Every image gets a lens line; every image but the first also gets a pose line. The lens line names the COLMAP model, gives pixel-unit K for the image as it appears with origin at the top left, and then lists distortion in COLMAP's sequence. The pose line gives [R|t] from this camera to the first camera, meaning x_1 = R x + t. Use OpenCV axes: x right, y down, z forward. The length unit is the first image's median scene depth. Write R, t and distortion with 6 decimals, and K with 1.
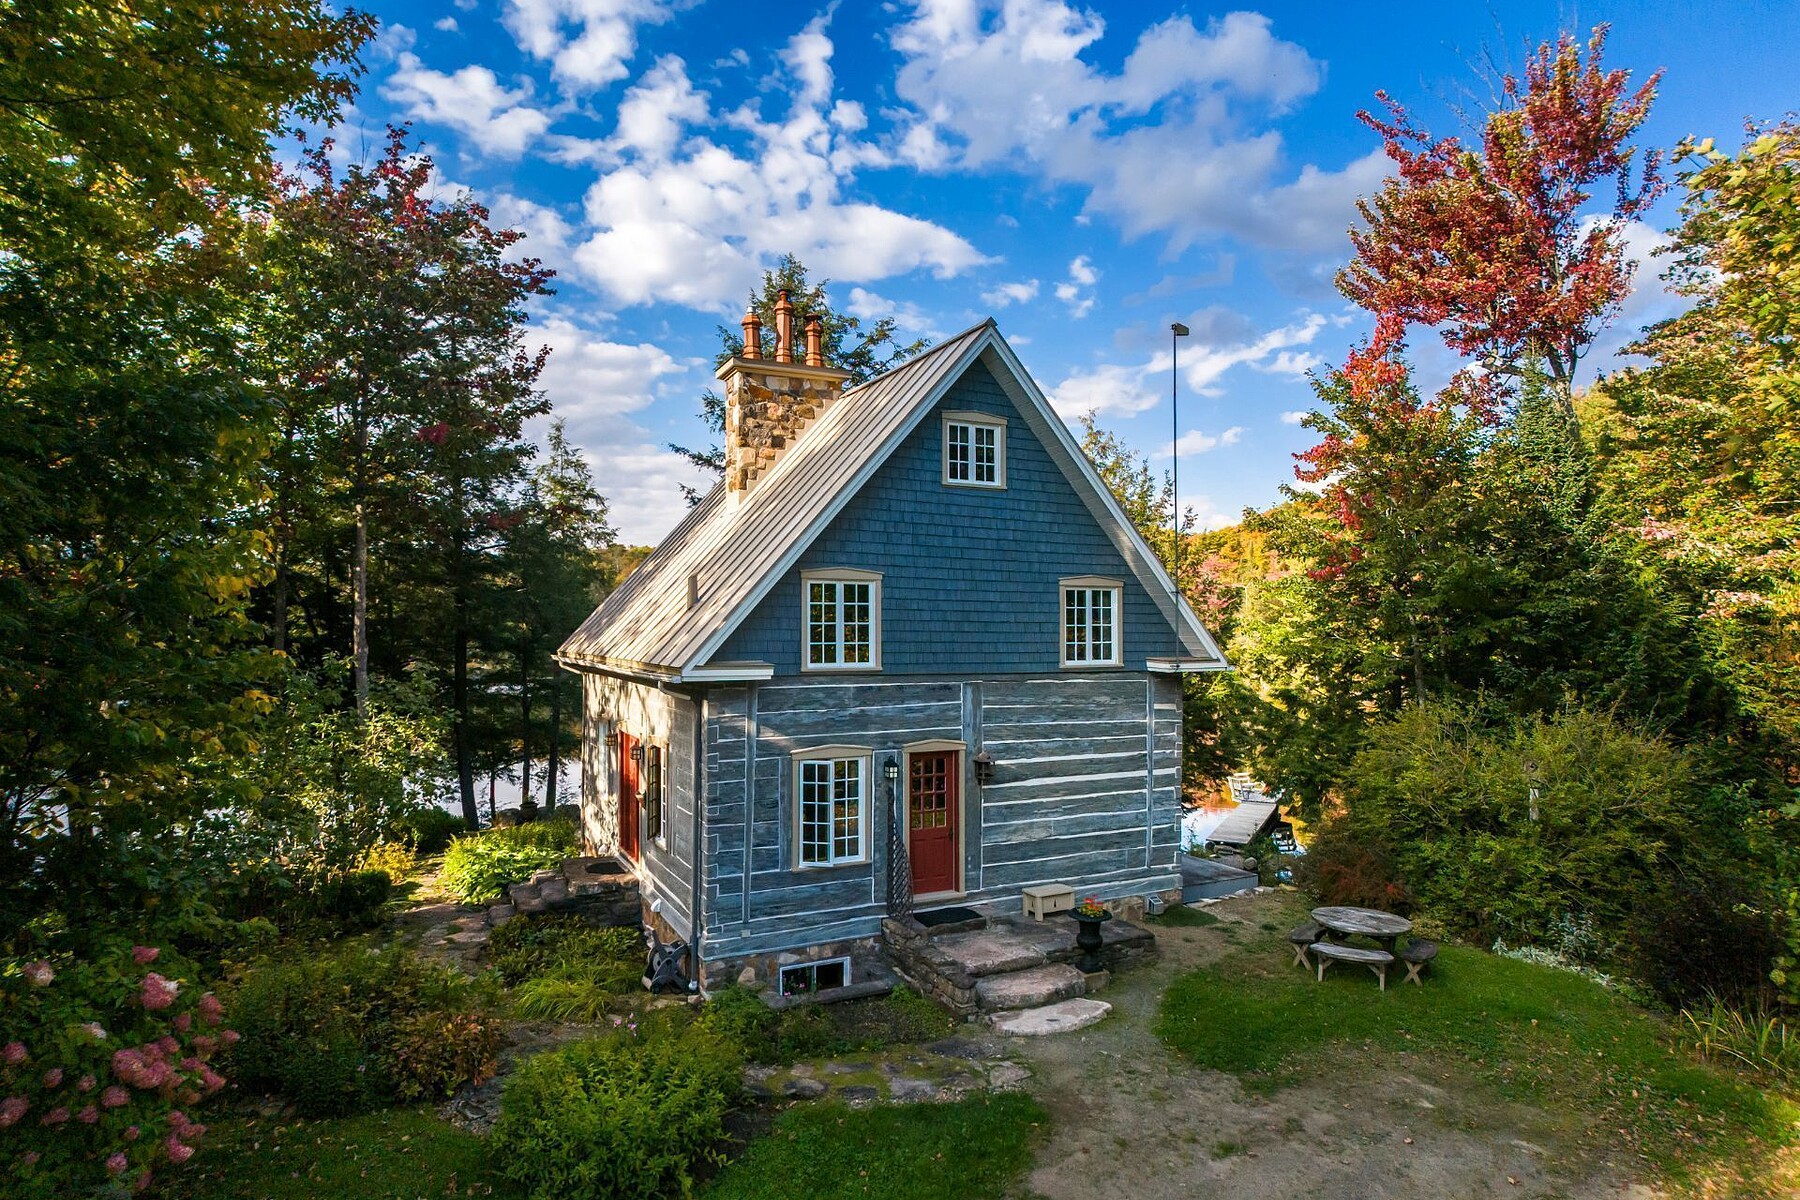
lens RADIAL K [[959.8, 0, 861.3], [0, 959.8, 589.8], [0, 0, 1]] dist [-0.044302, -0.000376]
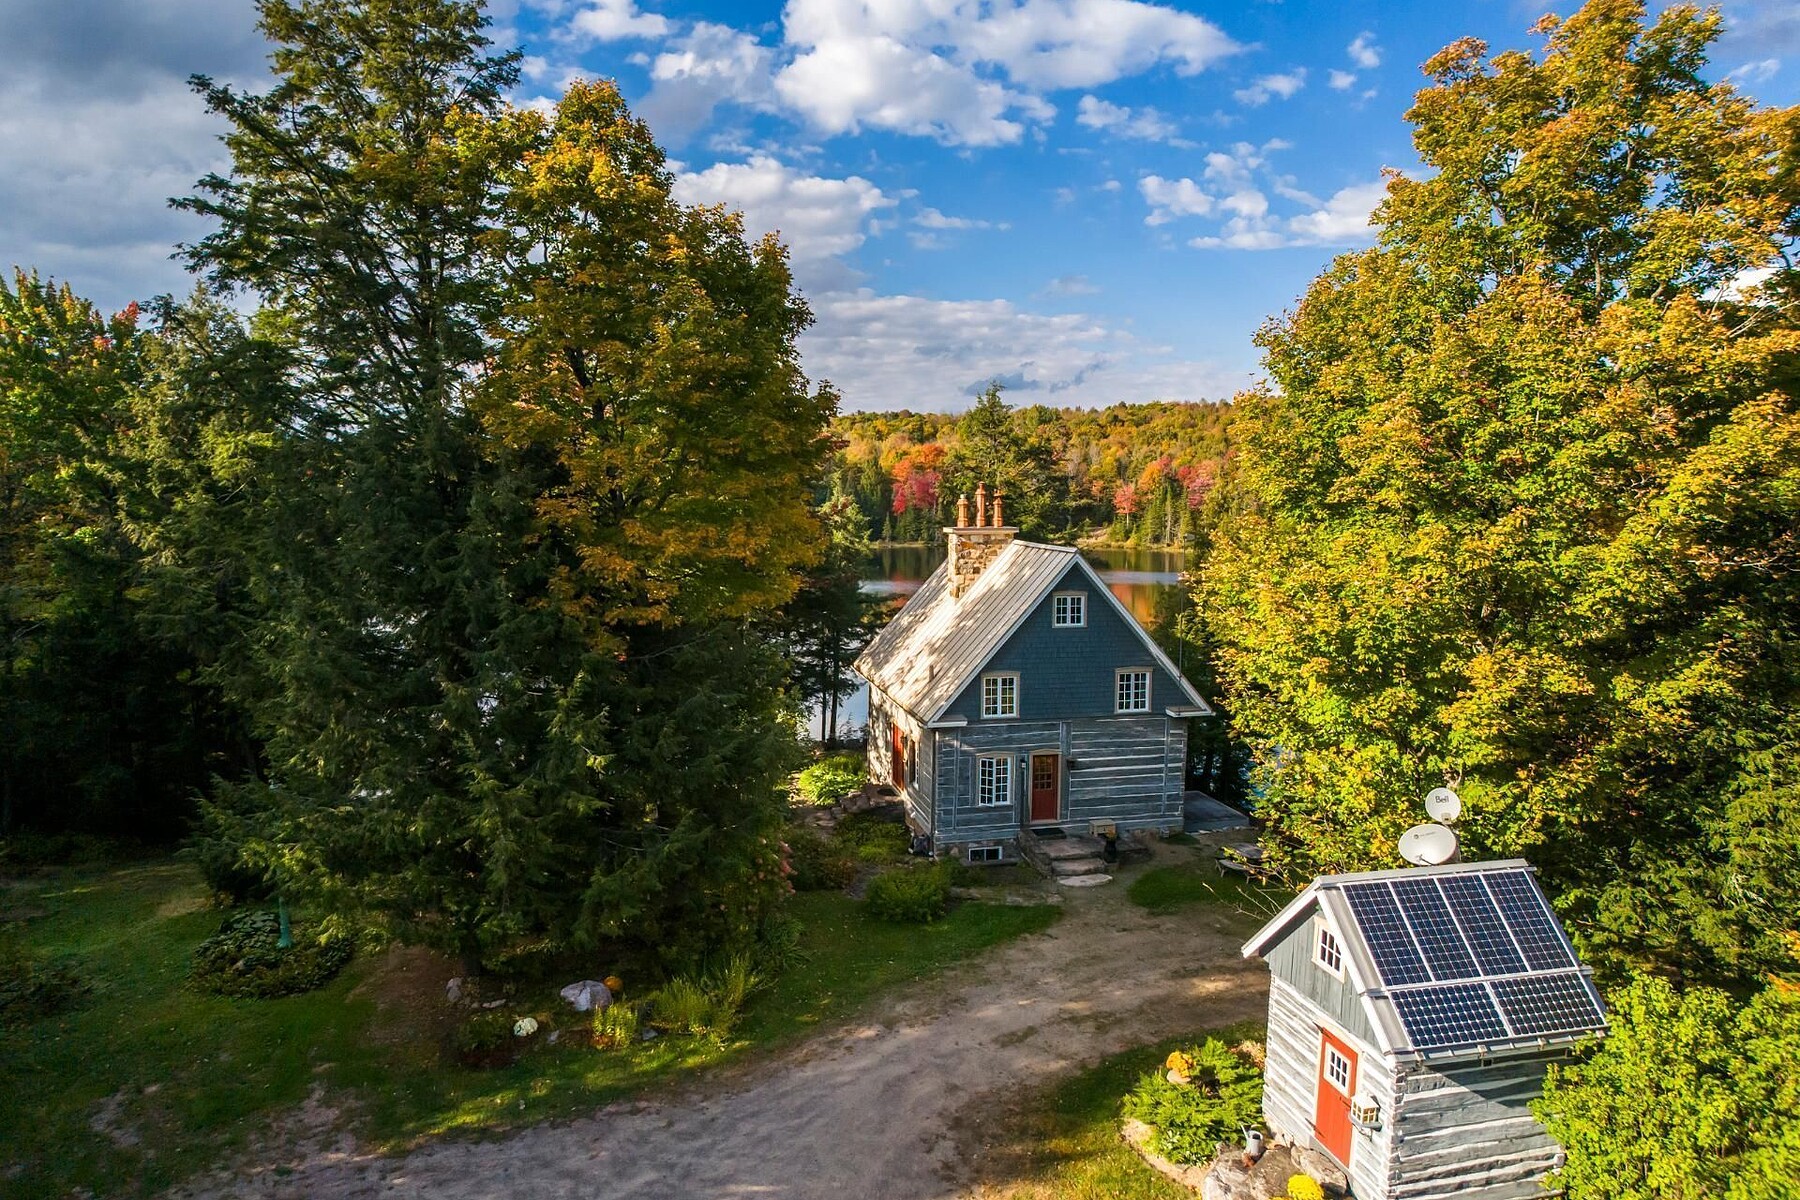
lens RADIAL K [[959.8, 0, 861.3], [0, 959.8, 589.8], [0, 0, 1]] dist [-0.044302, -0.000376]
pose [[0.971939, 0.021837, -0.234216, 0.164269], [0.008969, 0.991518, 0.129663, -0.454734], [0.235061, -0.128125, 0.963499, -1.041029]]
